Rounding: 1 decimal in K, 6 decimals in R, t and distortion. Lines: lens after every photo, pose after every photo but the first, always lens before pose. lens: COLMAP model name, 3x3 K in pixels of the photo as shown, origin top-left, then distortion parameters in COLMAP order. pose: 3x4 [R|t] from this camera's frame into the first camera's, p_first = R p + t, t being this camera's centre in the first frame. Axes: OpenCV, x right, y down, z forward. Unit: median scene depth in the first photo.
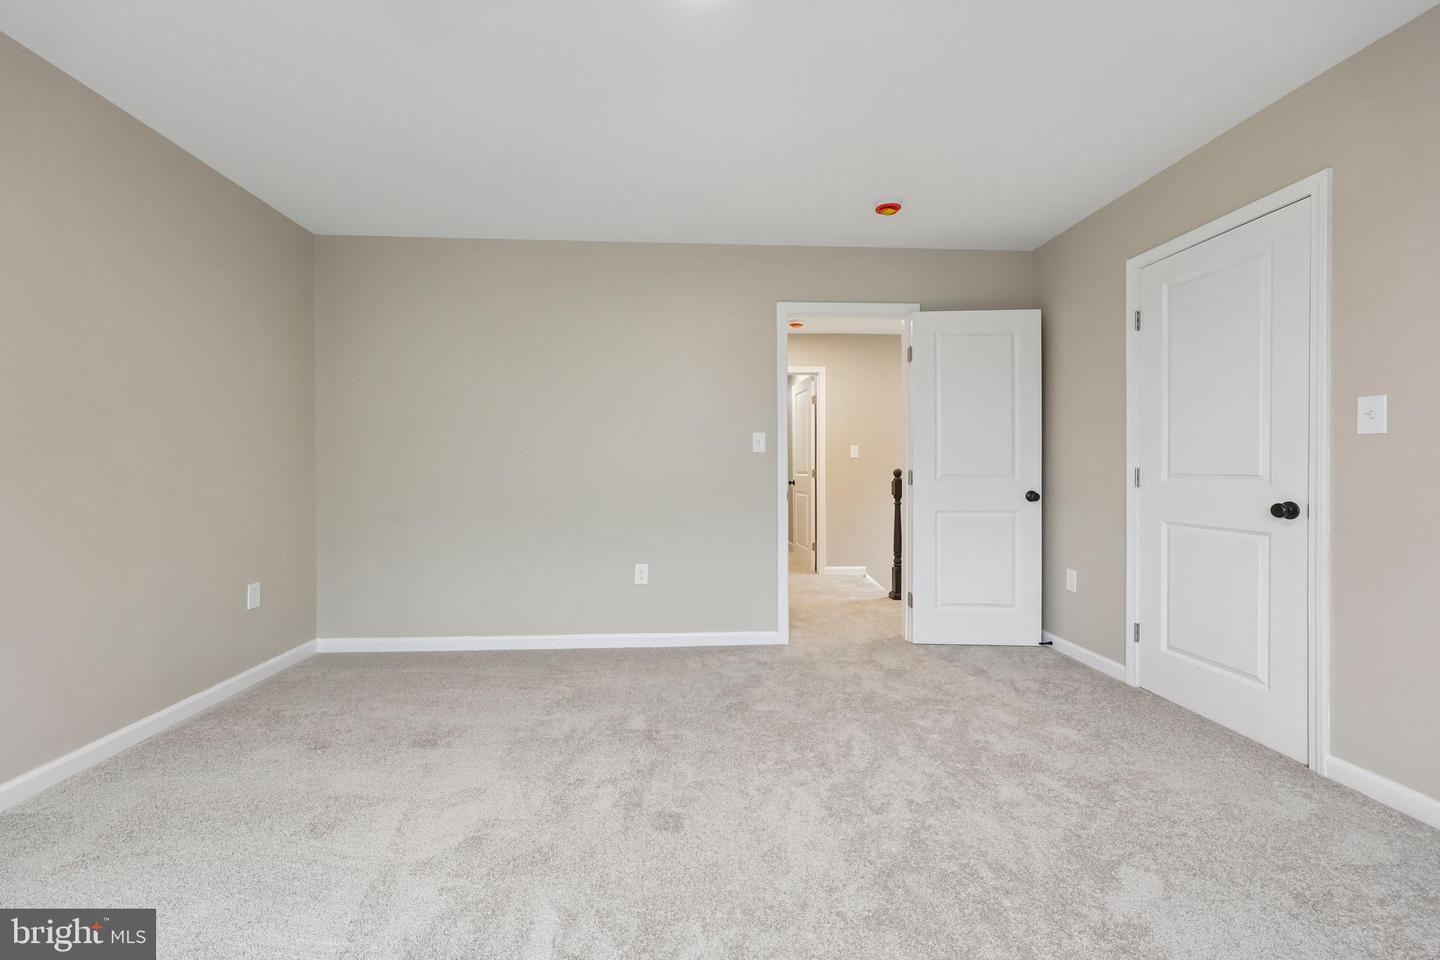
lens RADIAL K [[588.7, 0, 712.5], [0, 588.7, 475.5], [0, 0, 1]] dist [0.015306, -0.000176]
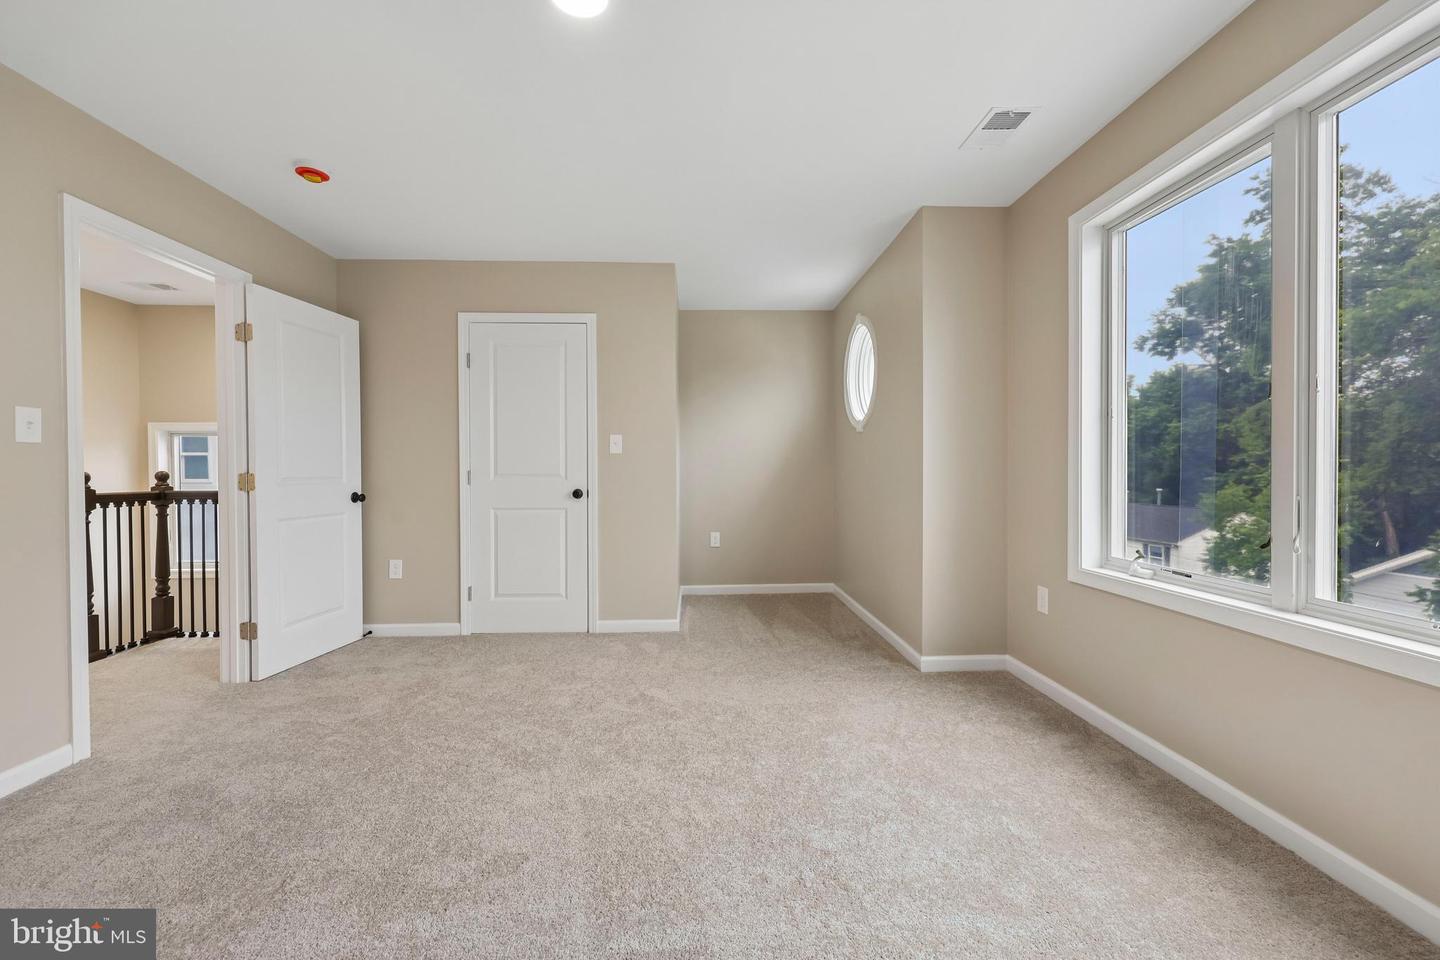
lens RADIAL K [[588.7, 0, 720.5], [0, 588.7, 471.1], [0, 0, 1]] dist [0.015306, -0.000176]
pose [[0.026734, 0.001459, 0.999642, -0.591817], [0.015631, 0.999876, -0.001878, 0.000119], [-0.999520, 0.015676, 0.026708, 0.394959]]
